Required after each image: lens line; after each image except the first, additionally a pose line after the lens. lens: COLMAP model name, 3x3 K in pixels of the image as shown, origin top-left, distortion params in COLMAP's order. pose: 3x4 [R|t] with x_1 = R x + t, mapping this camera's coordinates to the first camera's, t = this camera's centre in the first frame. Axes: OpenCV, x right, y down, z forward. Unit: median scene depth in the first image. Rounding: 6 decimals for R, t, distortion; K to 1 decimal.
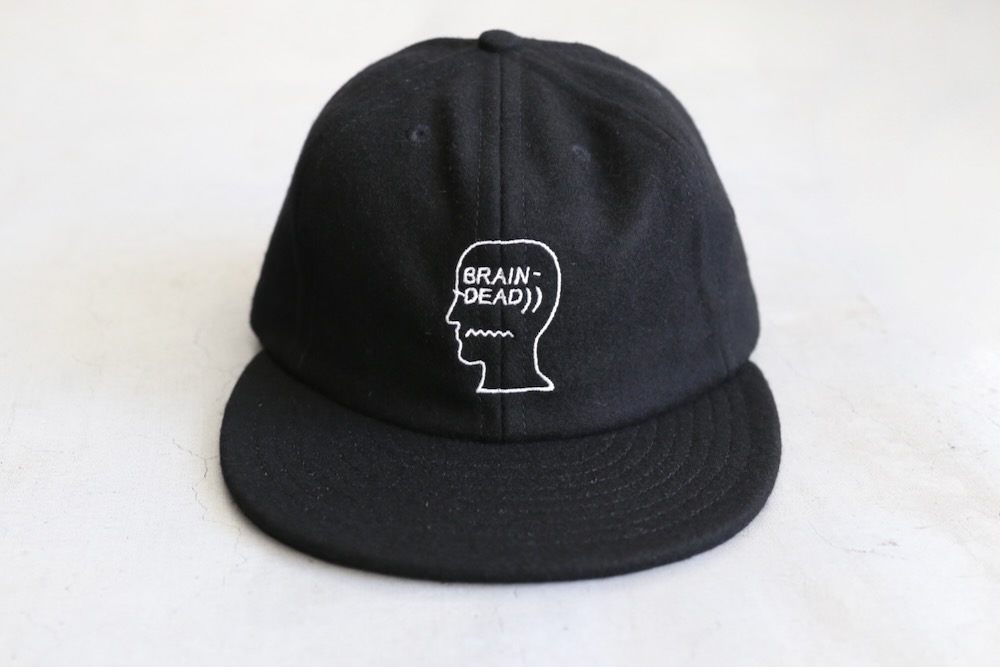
lens RADIAL K [[1133.2, 0, 496.6], [0, 1133.2, 332.8], [0, 0, 1]] dist [-0.093309, 0.000000]
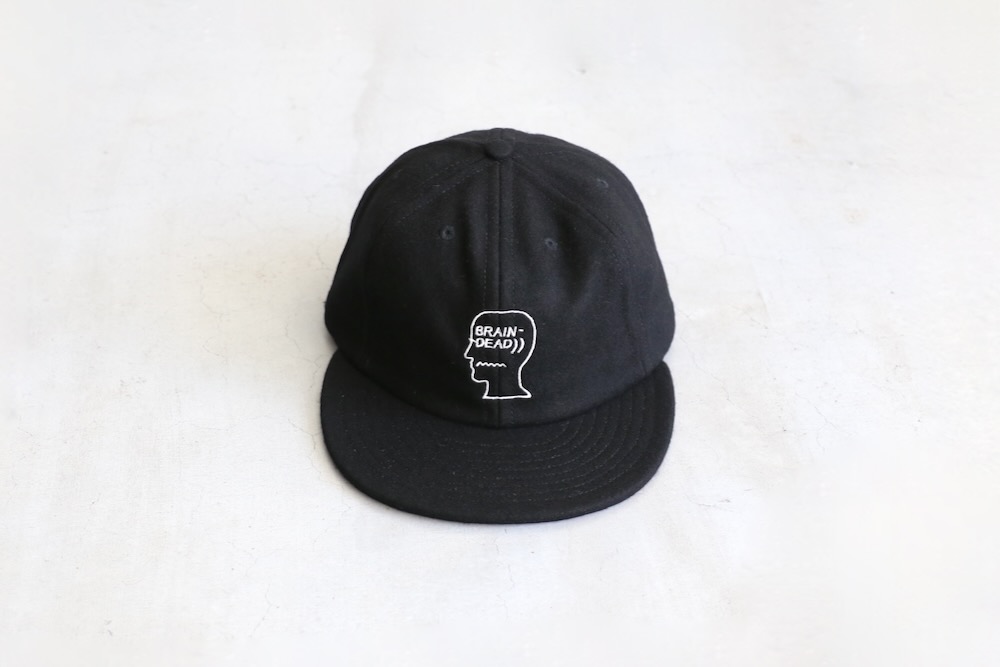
lens RADIAL K [[1133.2, 0, 491.5], [0, 1133.2, 344.4], [0, 0, 1]] dist [-0.093309, 0.000000]
pose [[0.999952, 0.009236, 0.003195, -0.011270], [-0.009605, 0.989055, 0.147234, -0.263033], [-0.001800, -0.147258, 0.989097, -0.588685]]
